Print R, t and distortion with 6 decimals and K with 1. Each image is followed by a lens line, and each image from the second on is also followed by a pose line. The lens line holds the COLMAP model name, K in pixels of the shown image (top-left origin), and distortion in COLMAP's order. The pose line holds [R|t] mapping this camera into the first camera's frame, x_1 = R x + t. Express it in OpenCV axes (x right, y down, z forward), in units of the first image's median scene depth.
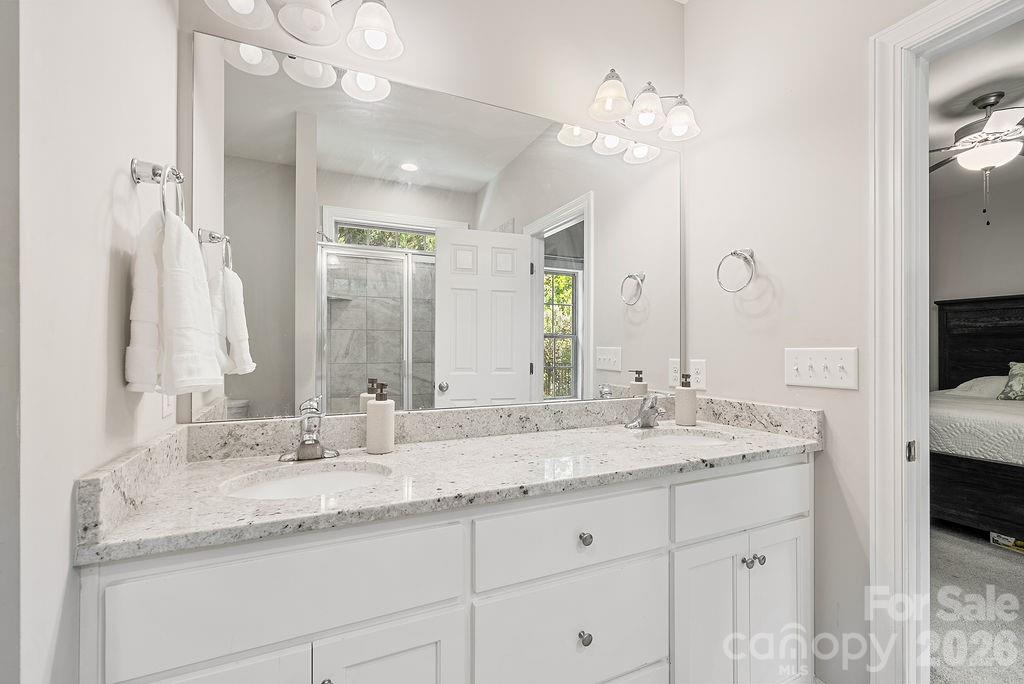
lens RADIAL K [[435.6, 0, 508.7], [0, 435.6, 345.1], [0, 0, 1]] dist [-0.002318, 0.000116]
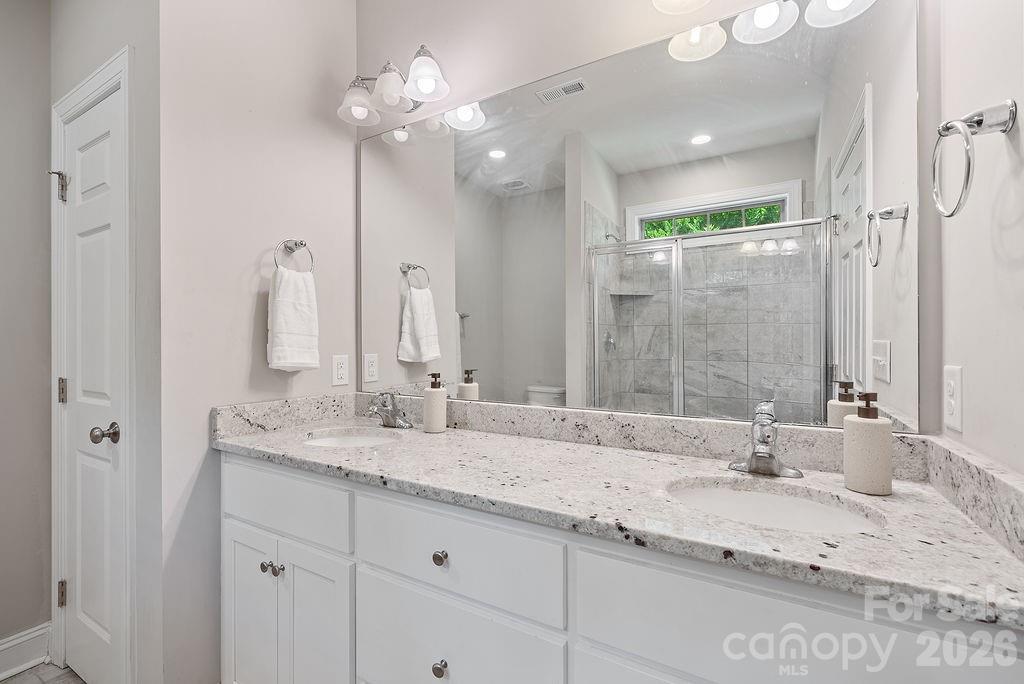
lens RADIAL K [[435.6, 0, 510.8], [0, 435.6, 343.9], [0, 0, 1]] dist [-0.002318, 0.000116]
pose [[0.581235, -0.002959, -0.813730, 0.653027], [0.007743, 0.999968, 0.001894, 0.006061], [0.813699, -0.007401, 0.581240, 0.402868]]
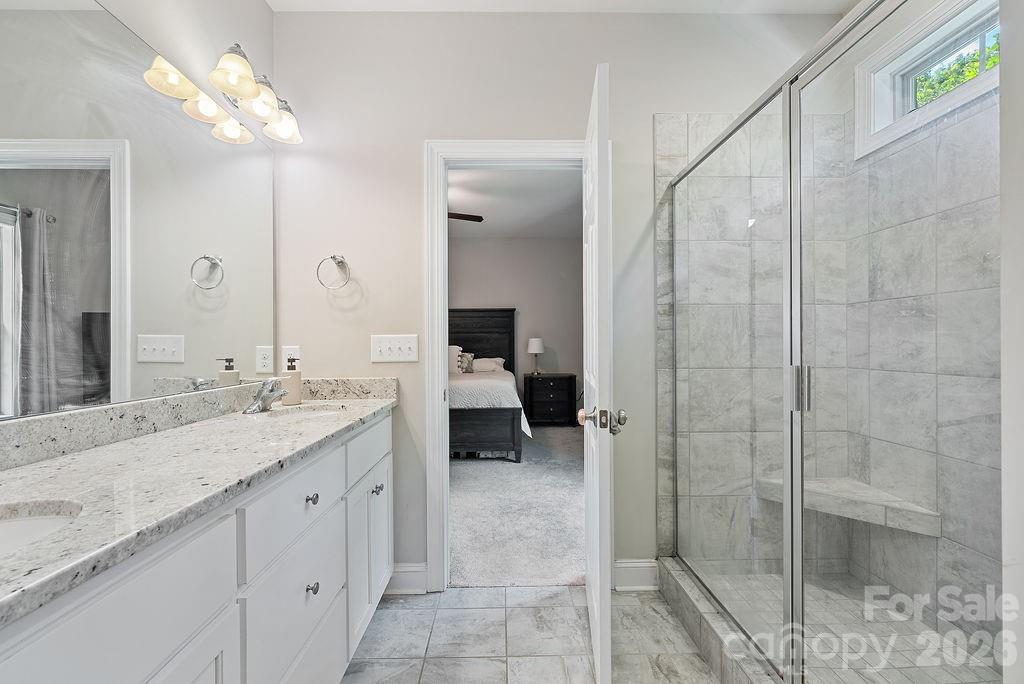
lens RADIAL K [[435.6, 0, 503.6], [0, 435.6, 341.6], [0, 0, 1]] dist [-0.002318, 0.000116]
pose [[0.411789, 0.005172, 0.911264, -0.420479], [-0.001726, 0.999987, -0.004896, 0.031985], [-0.911278, 0.000444, 0.411792, 0.068376]]
